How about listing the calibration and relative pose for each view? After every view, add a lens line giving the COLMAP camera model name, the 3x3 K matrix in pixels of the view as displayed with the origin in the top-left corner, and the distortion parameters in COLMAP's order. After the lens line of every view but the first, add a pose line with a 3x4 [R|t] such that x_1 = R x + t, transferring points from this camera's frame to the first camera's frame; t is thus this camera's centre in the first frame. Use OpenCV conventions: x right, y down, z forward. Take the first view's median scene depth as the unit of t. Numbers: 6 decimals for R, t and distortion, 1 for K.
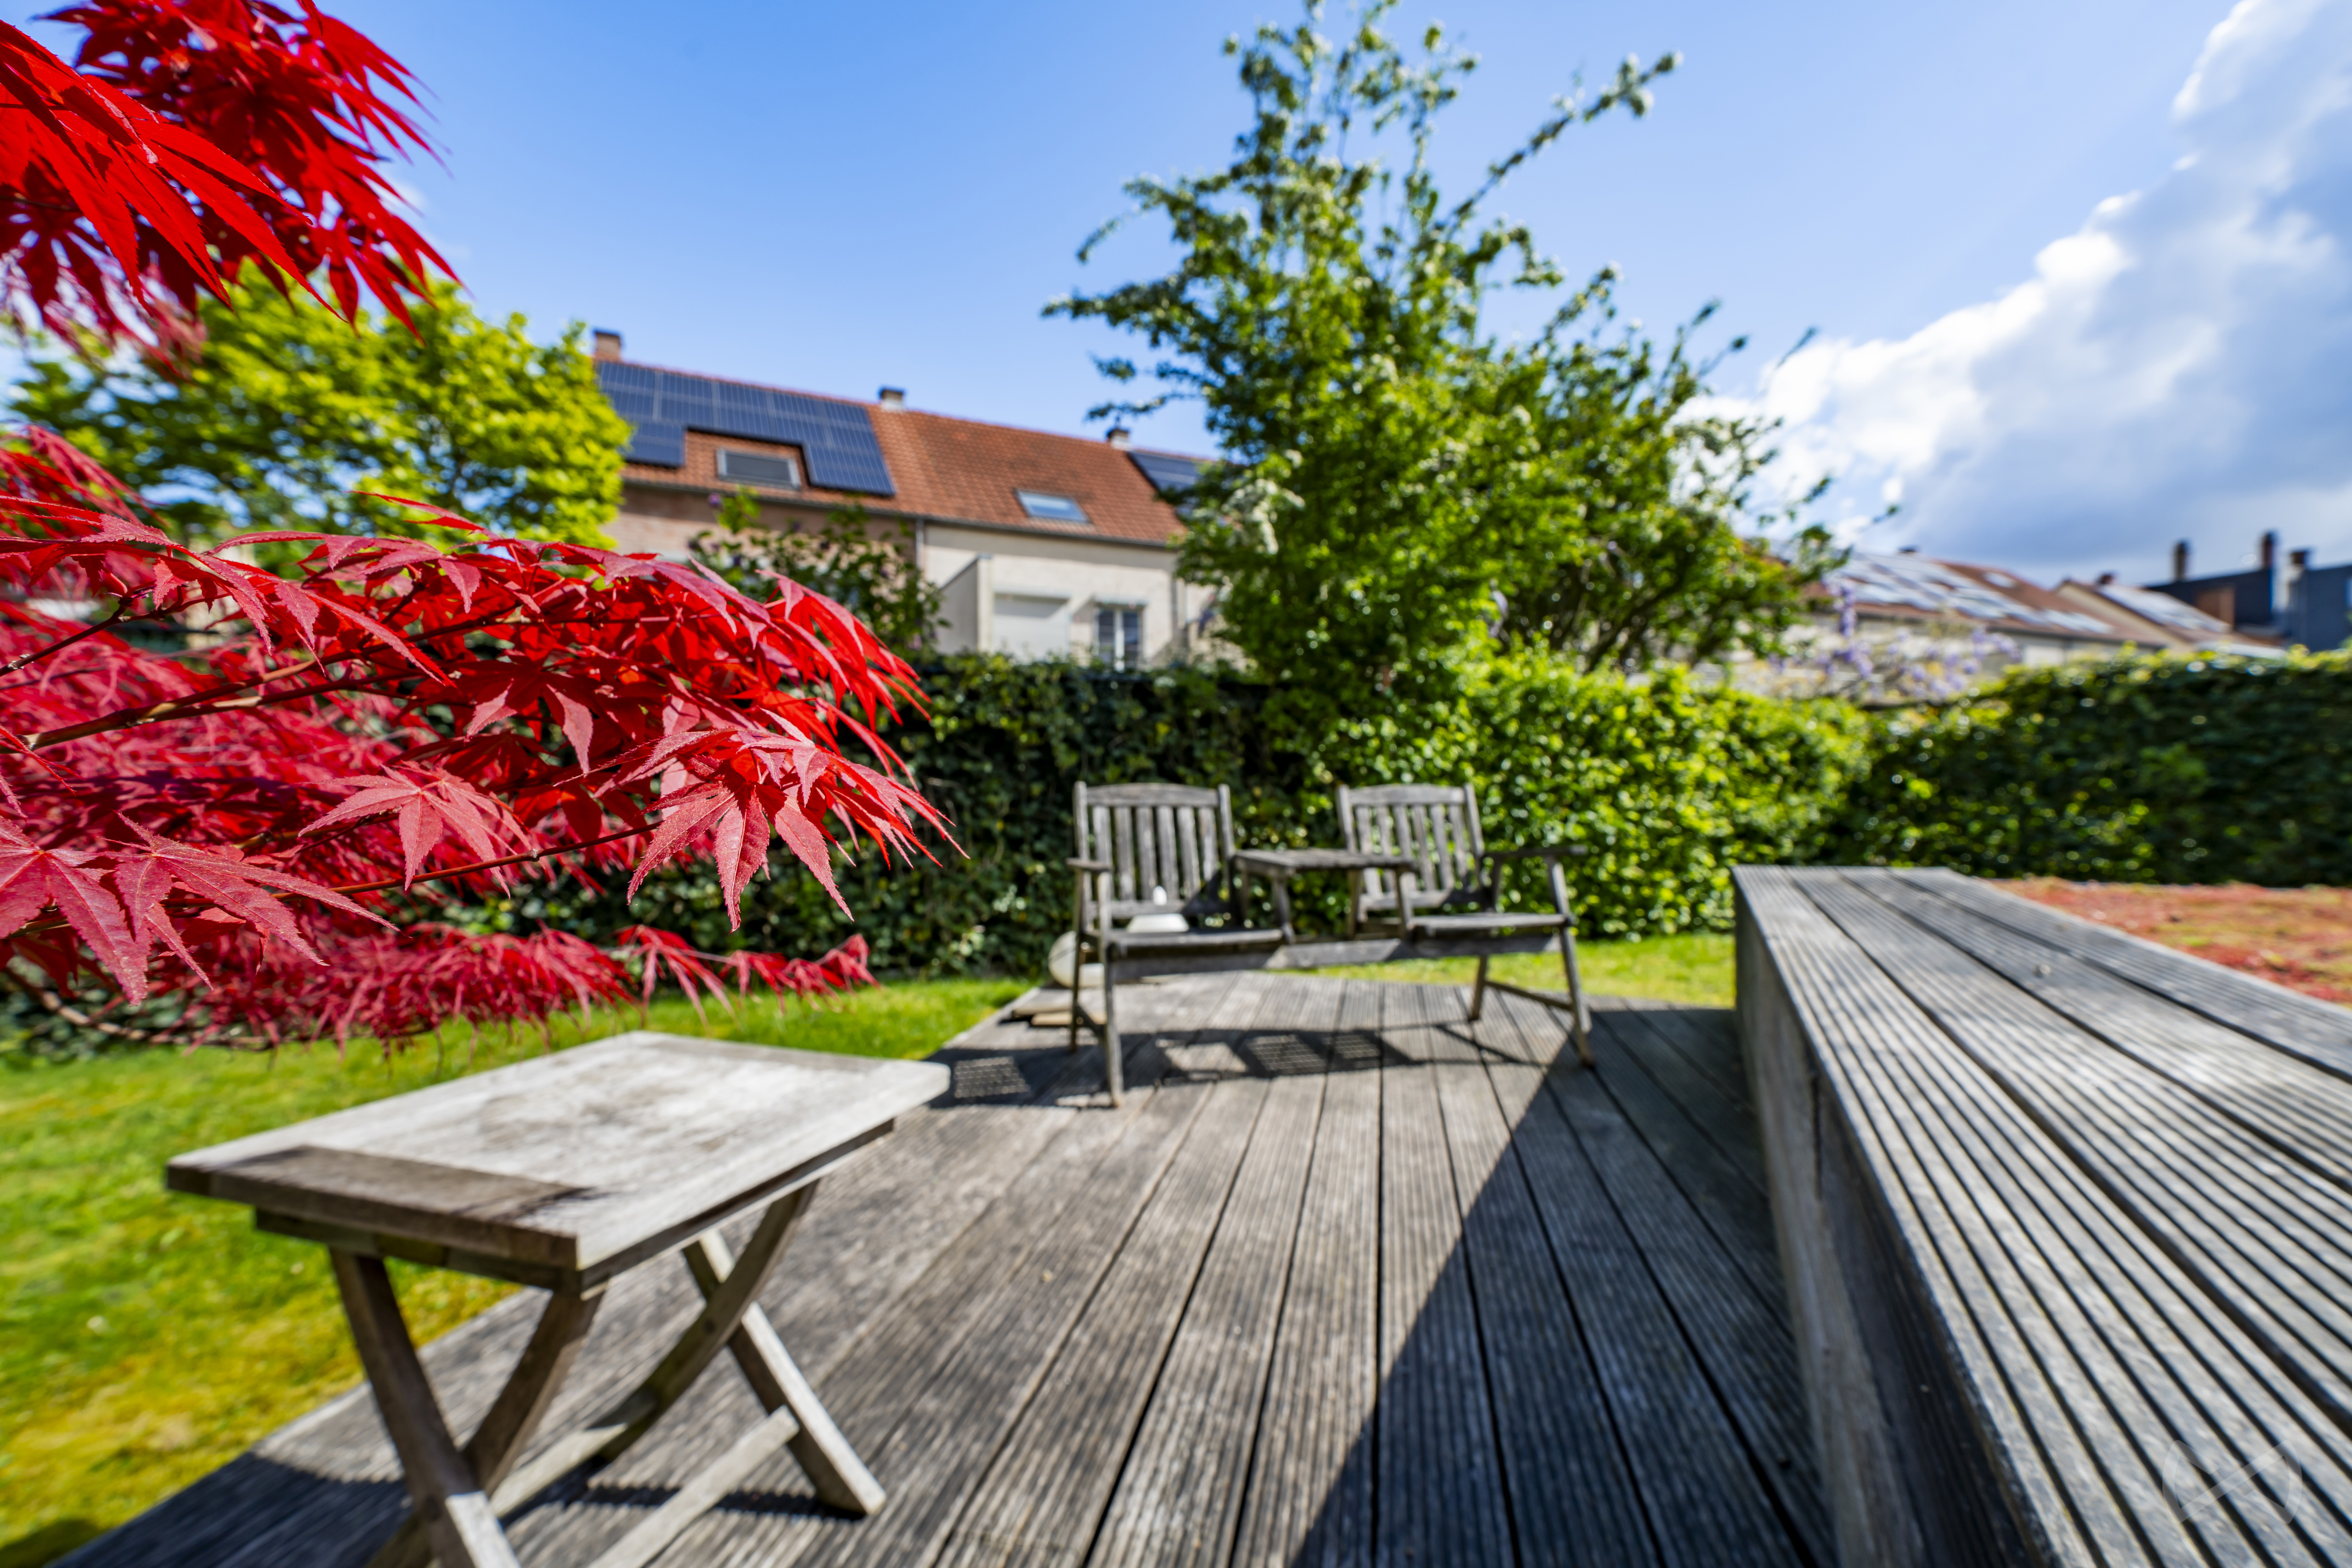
lens RADIAL K [[1009.0, 0, 1173.4], [0, 1009.0, 787.5], [0, 0, 1]] dist [0.024369, -0.000144]
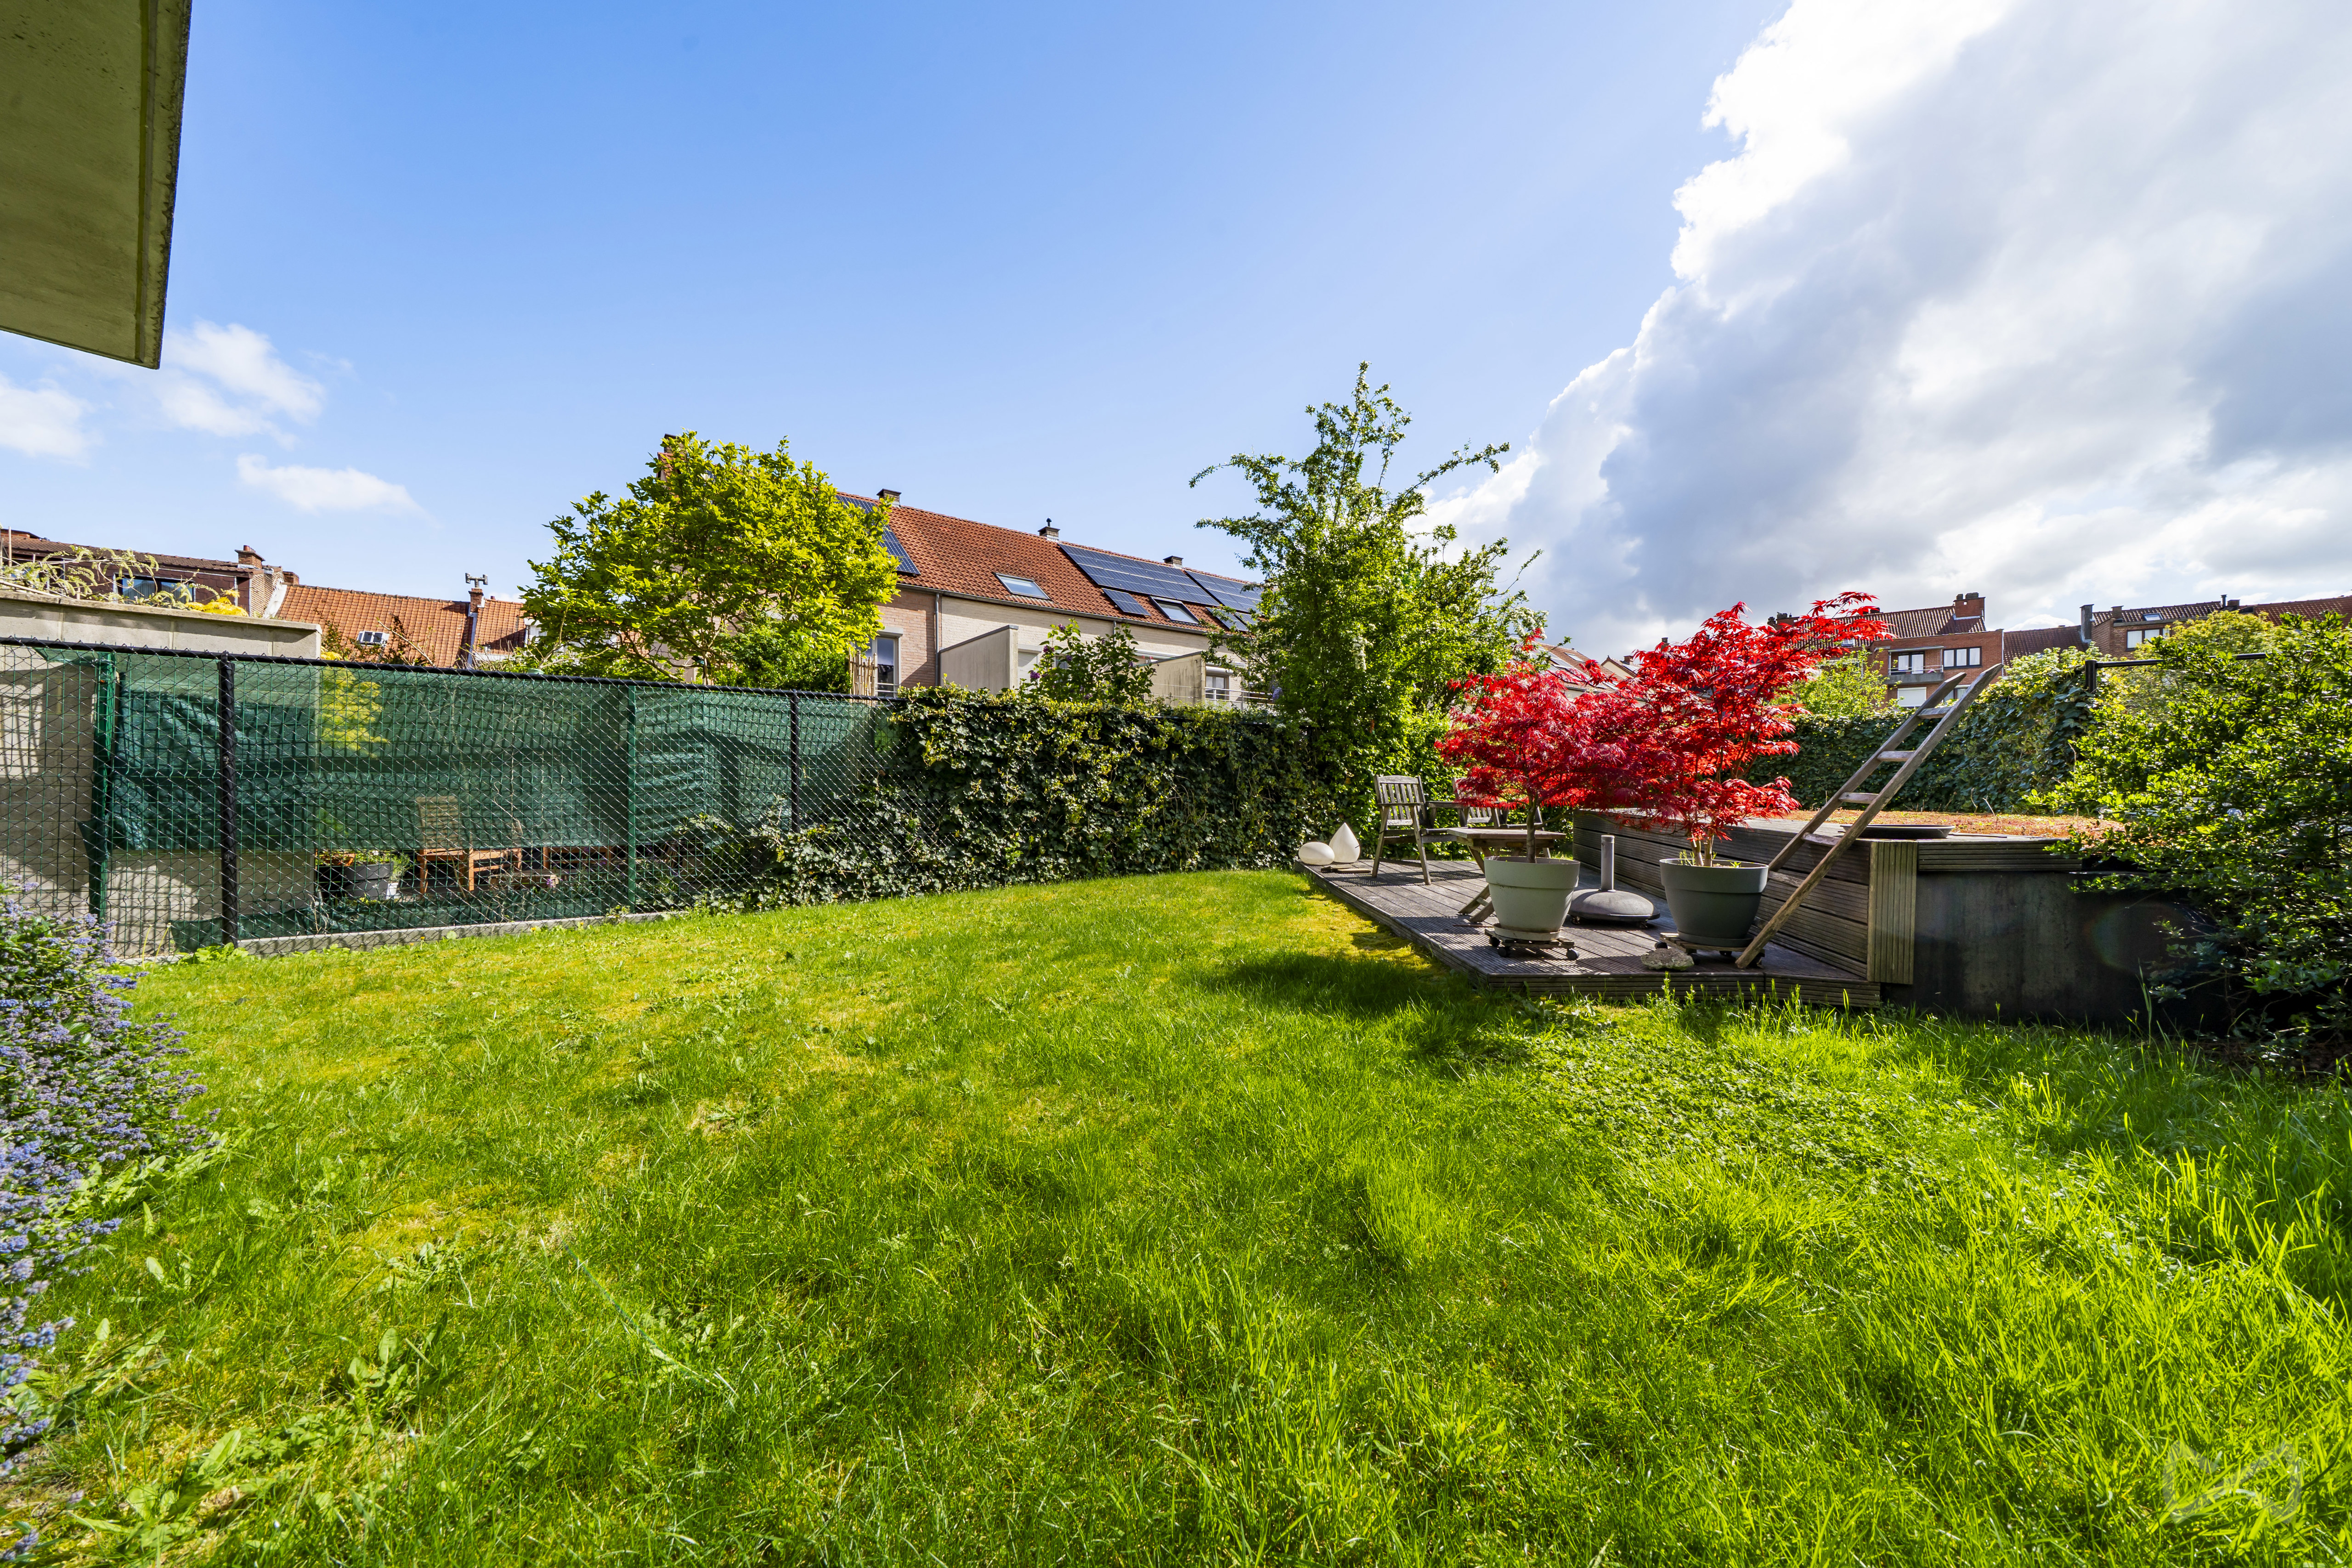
lens RADIAL K [[797.0, 0, 1178.8], [0, 797.0, 788.3], [0, 0, 1]] dist [-0.001375, -0.000215]
pose [[0.973377, 0.000148, 0.229211, -0.497773], [-0.000151, 1.000000, -0.000002, 0.014800], [-0.229211, -0.000033, 0.973377, -0.414281]]
